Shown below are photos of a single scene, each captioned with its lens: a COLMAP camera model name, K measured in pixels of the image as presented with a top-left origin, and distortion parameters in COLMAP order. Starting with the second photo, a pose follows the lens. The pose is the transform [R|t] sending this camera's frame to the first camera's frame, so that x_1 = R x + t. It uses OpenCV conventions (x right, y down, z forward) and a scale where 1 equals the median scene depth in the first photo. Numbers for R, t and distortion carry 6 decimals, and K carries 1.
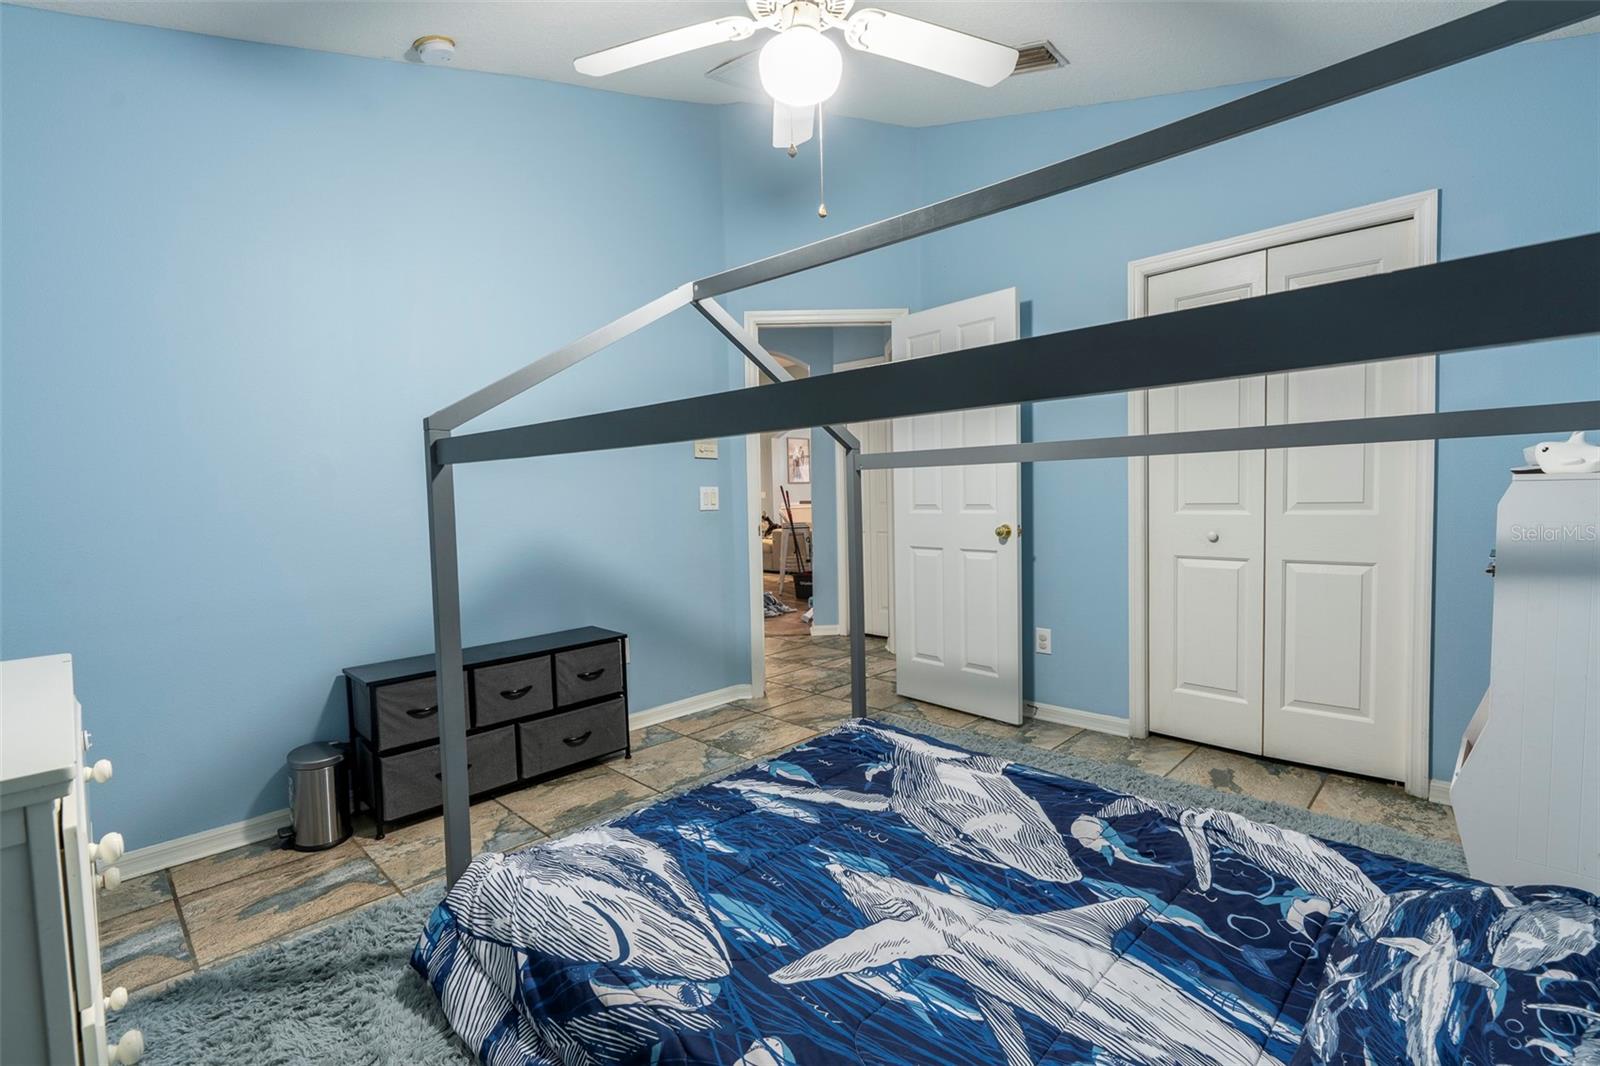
lens RADIAL K [[721.9, 0, 802.1], [0, 721.9, 532.3], [0, 0, 1]] dist [-0.006084, 0.001476]
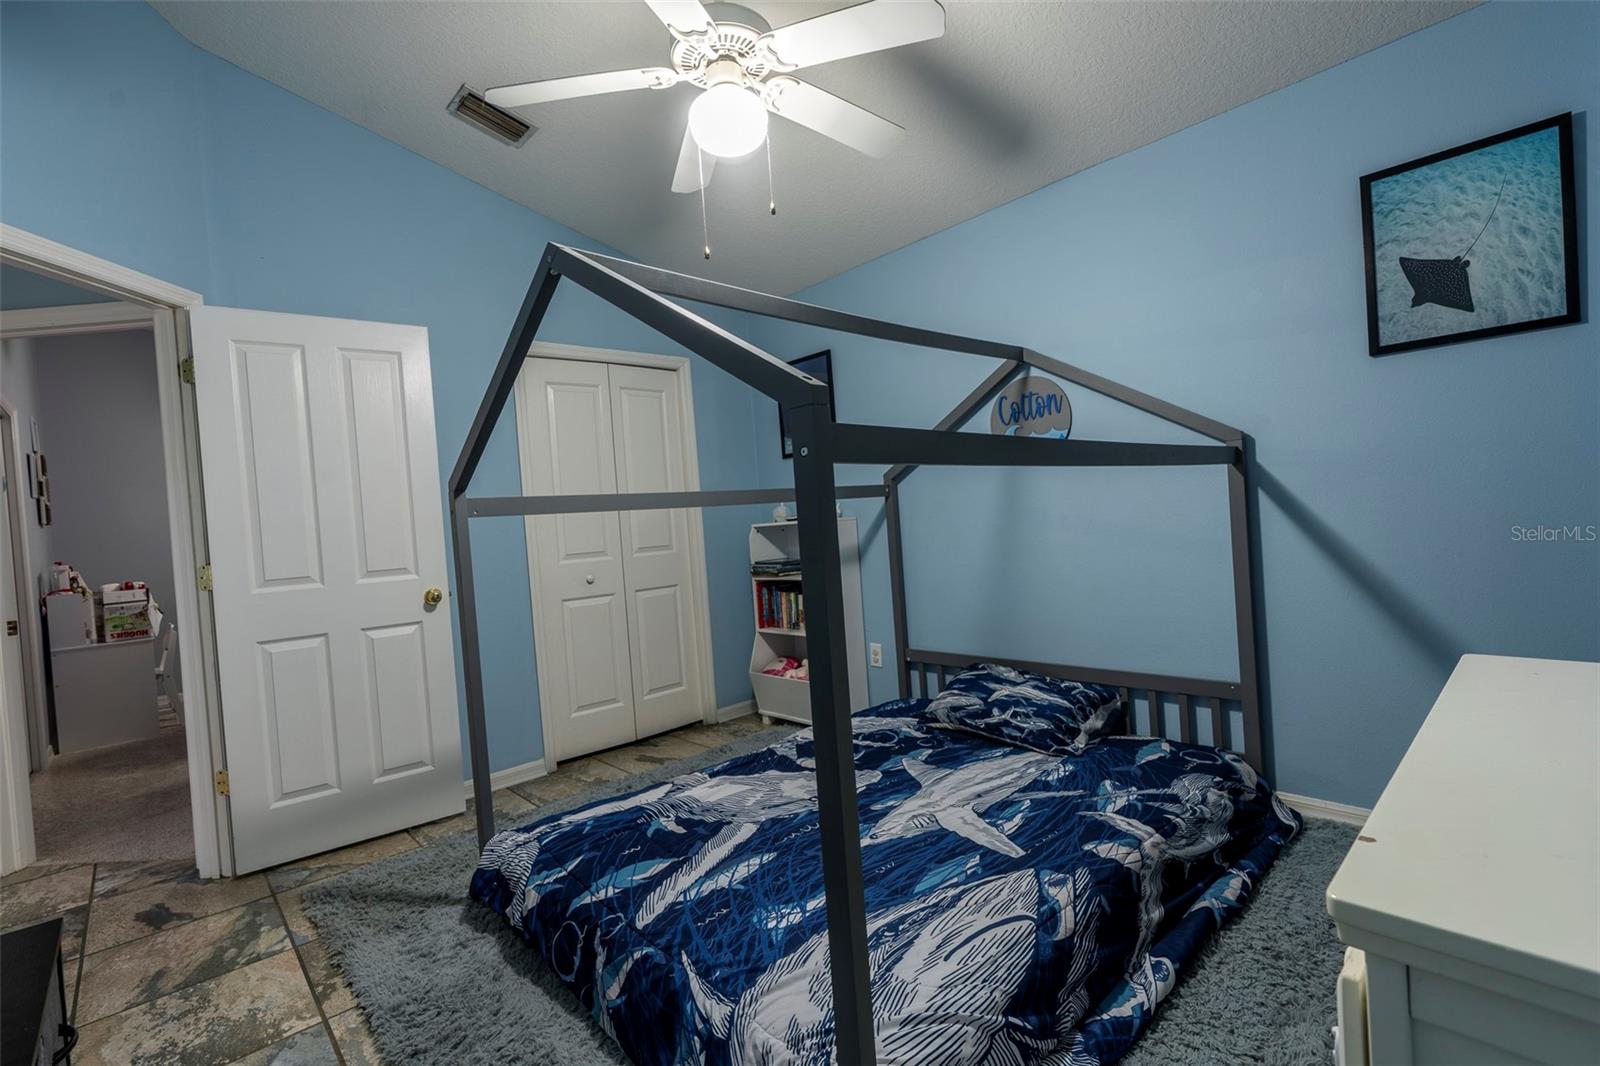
lens RADIAL K [[721.9, 0, 802.1], [0, 721.9, 532.3], [0, 0, 1]] dist [-0.006084, 0.001476]
pose [[0.050174, 0.003686, 0.998734, -1.005565], [0.124612, 0.992156, -0.009922, -0.025414], [-0.990936, 0.124952, 0.049321, 0.884027]]
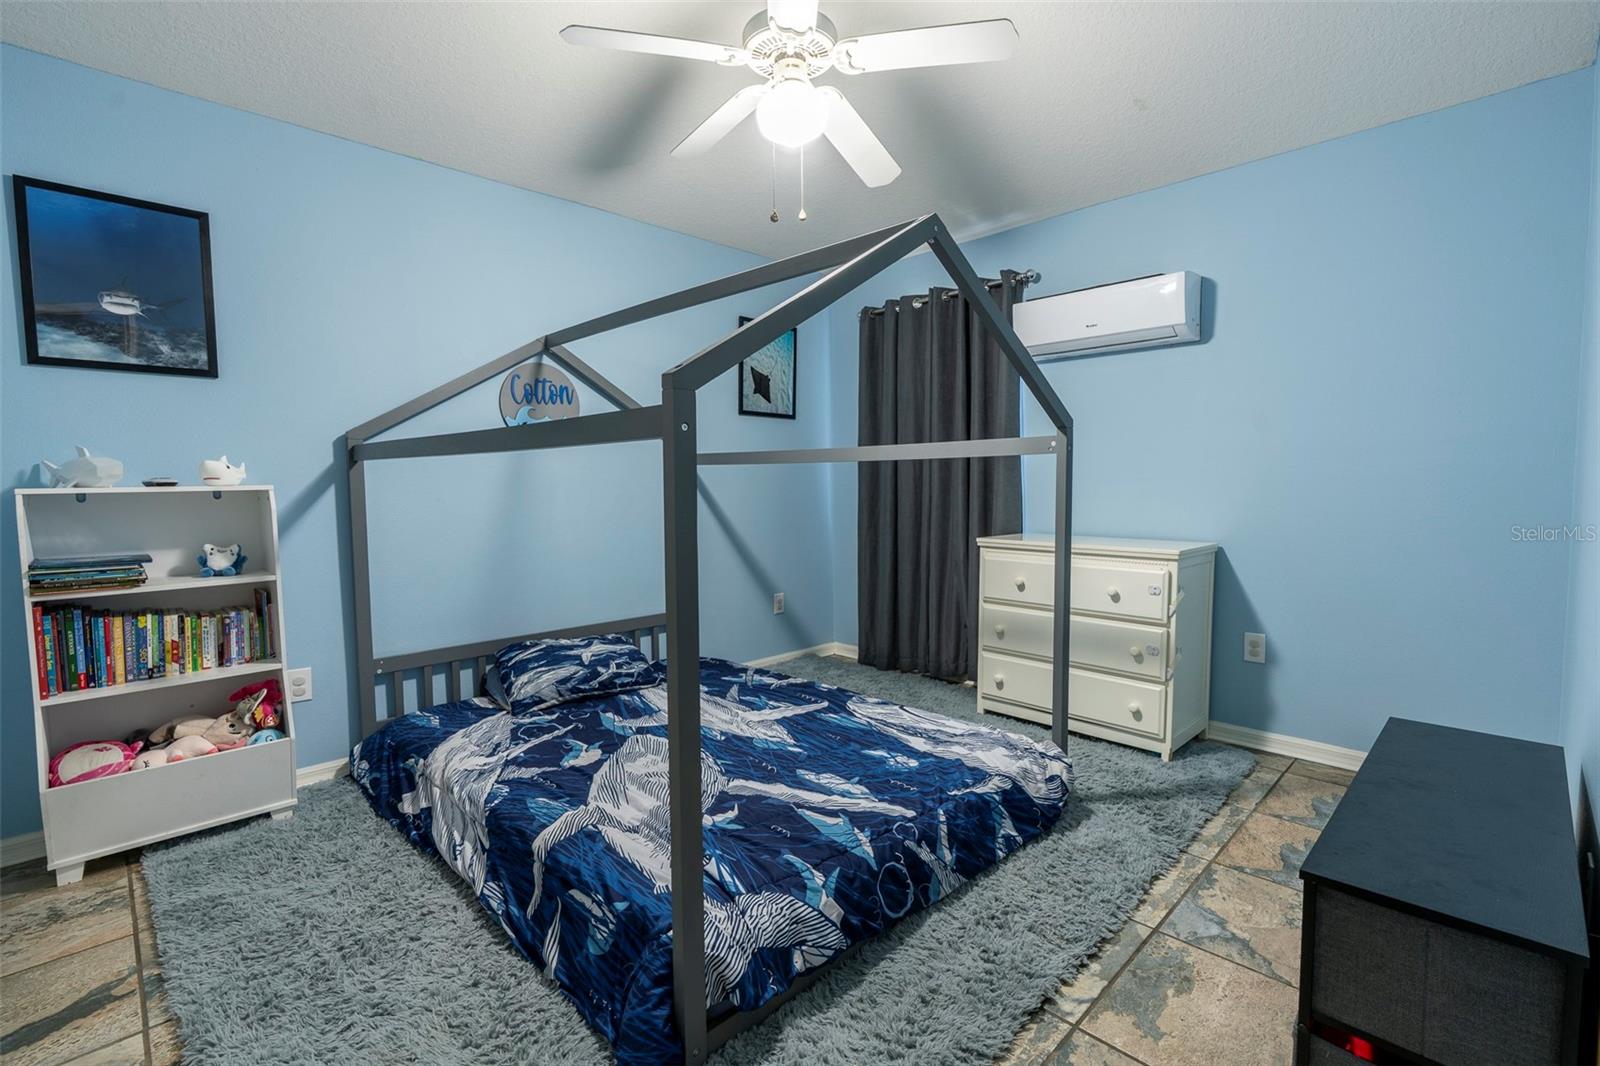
lens RADIAL K [[721.9, 0, 802.1], [0, 721.9, 532.3], [0, 0, 1]] dist [-0.006084, 0.001476]
pose [[-0.999313, 0.030752, 0.020693, -0.020150], [0.033092, 0.991692, 0.124305, -0.117791], [-0.016699, 0.124904, -0.992028, 2.152103]]
